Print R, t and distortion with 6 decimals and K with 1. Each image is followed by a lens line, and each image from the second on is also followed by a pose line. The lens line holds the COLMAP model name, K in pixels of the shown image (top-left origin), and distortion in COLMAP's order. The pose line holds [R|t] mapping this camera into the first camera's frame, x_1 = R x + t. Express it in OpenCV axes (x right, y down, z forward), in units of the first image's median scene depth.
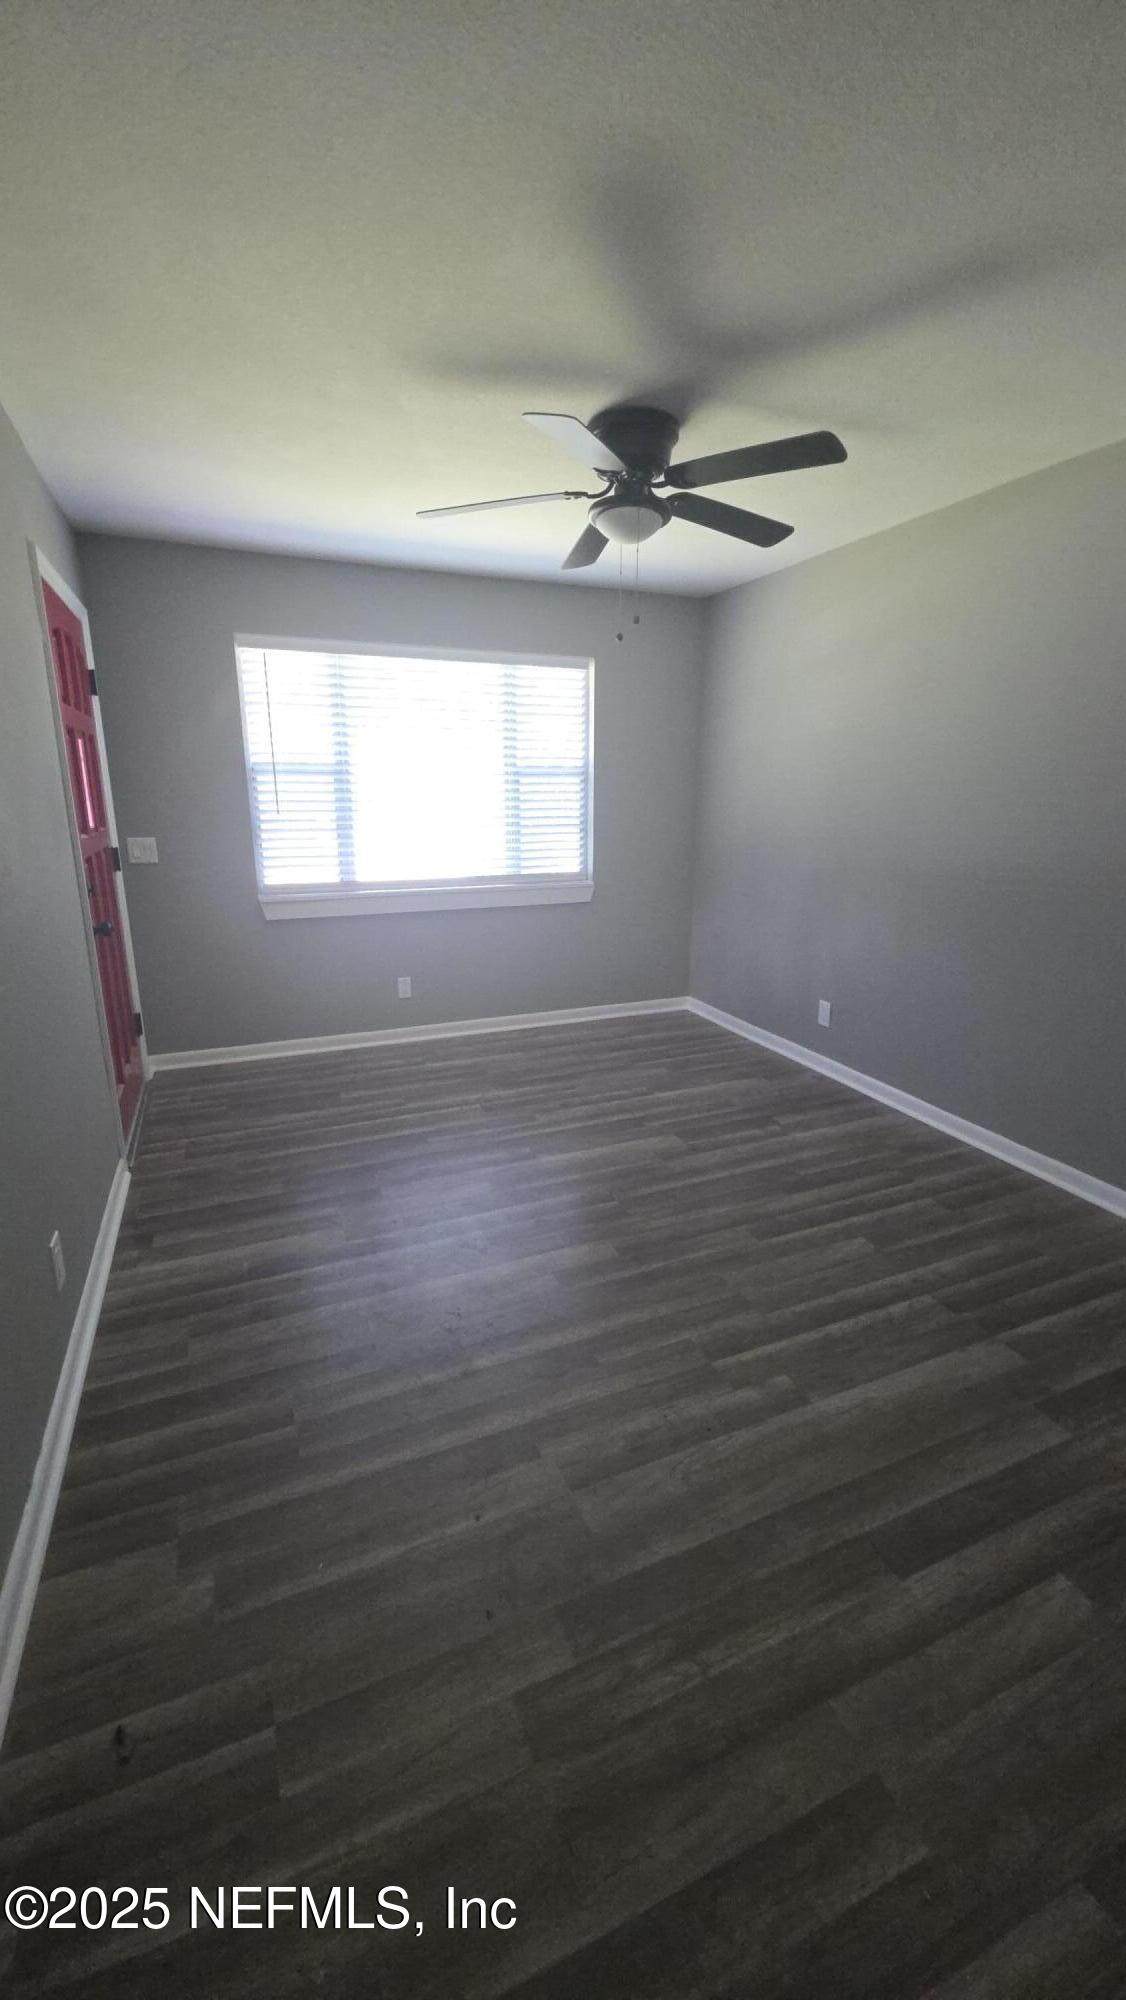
lens RADIAL K [[781.4, 0, 563.0], [0, 781.4, 1000.0], [0, 0, 1]] dist [0.001569, 0.000107]
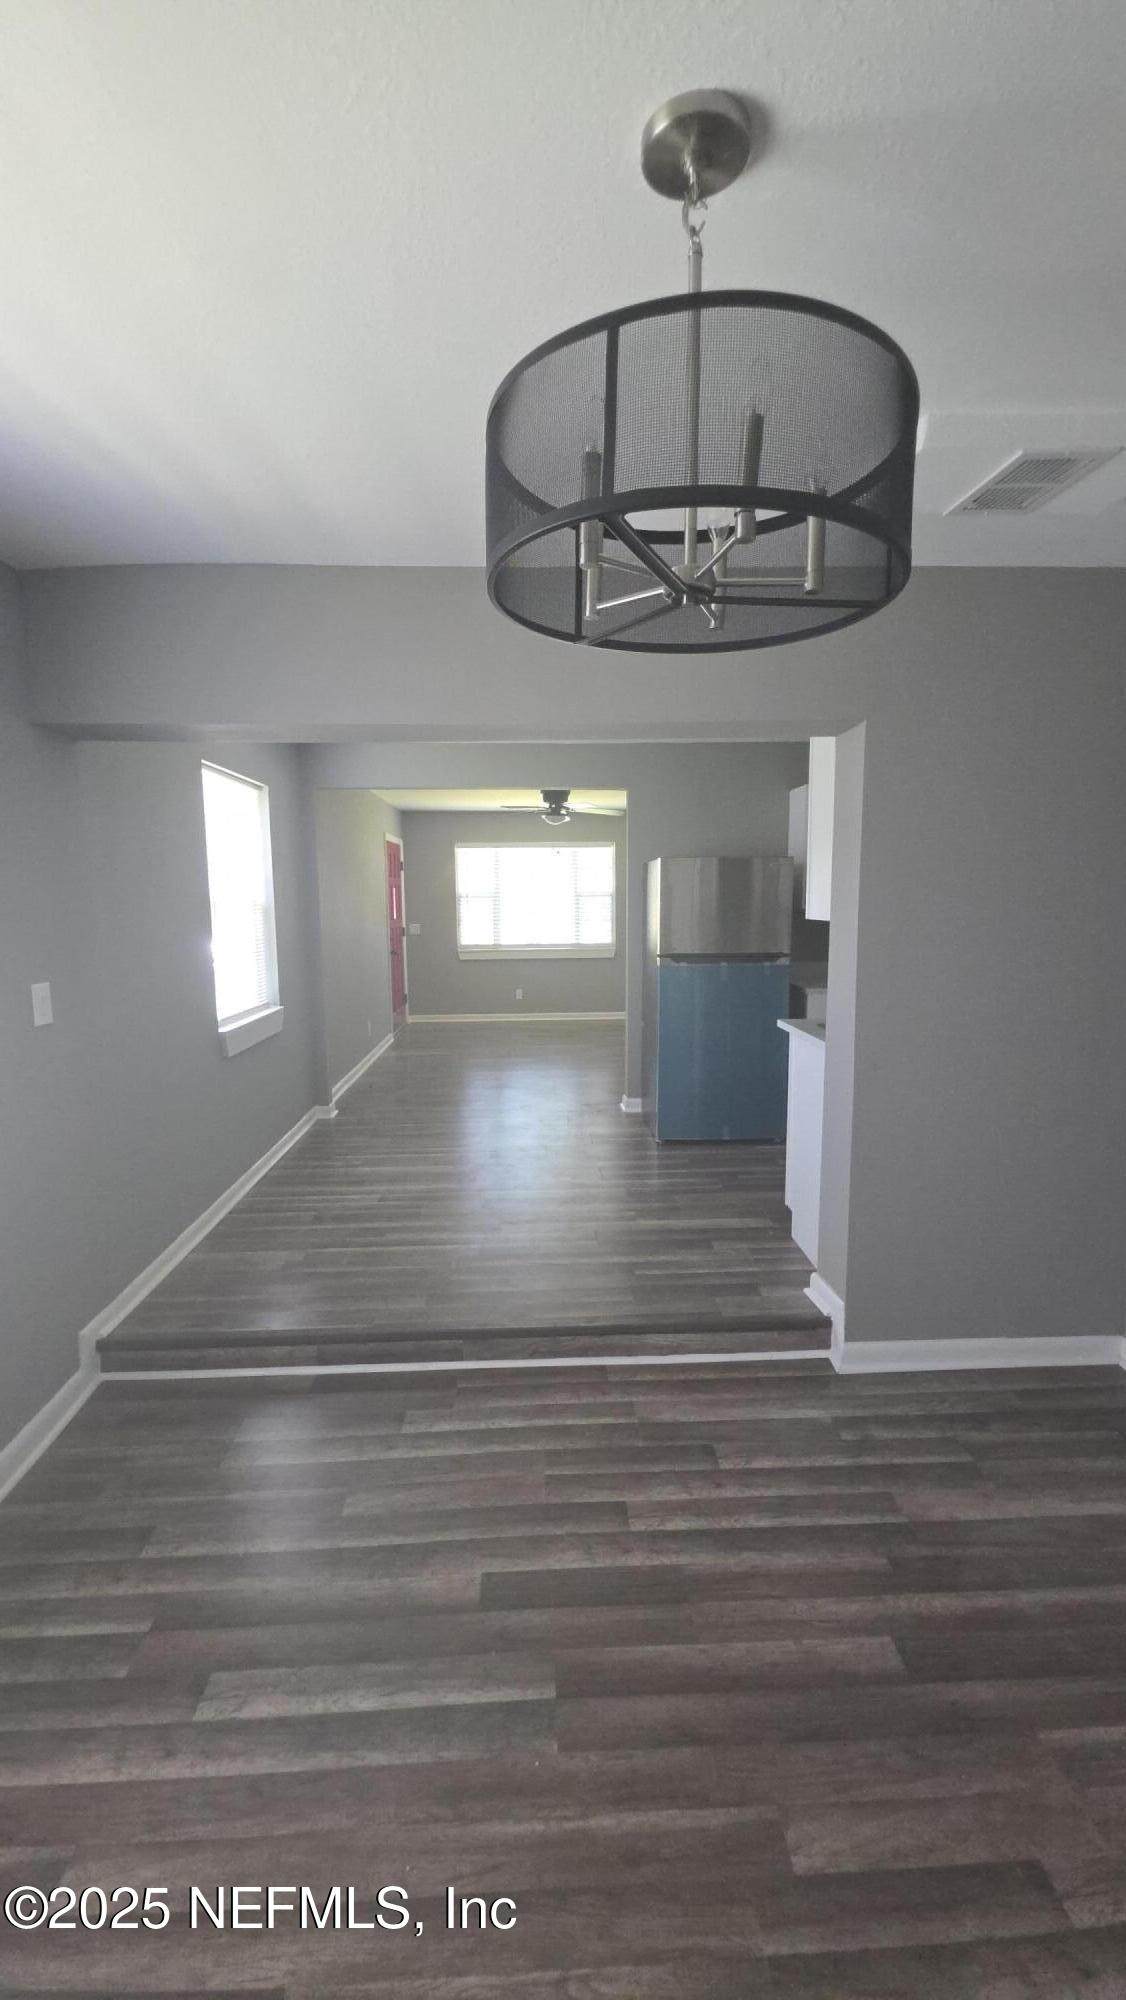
lens RADIAL K [[781.4, 0, 563.0], [0, 781.4, 1000.0], [0, 0, 1]] dist [0.001569, 0.000107]
pose [[0.936431, 0.026344, -0.349860, 0.736379], [-0.076288, 0.988608, -0.129751, 0.299952], [0.342456, 0.148193, 0.927773, -1.046488]]
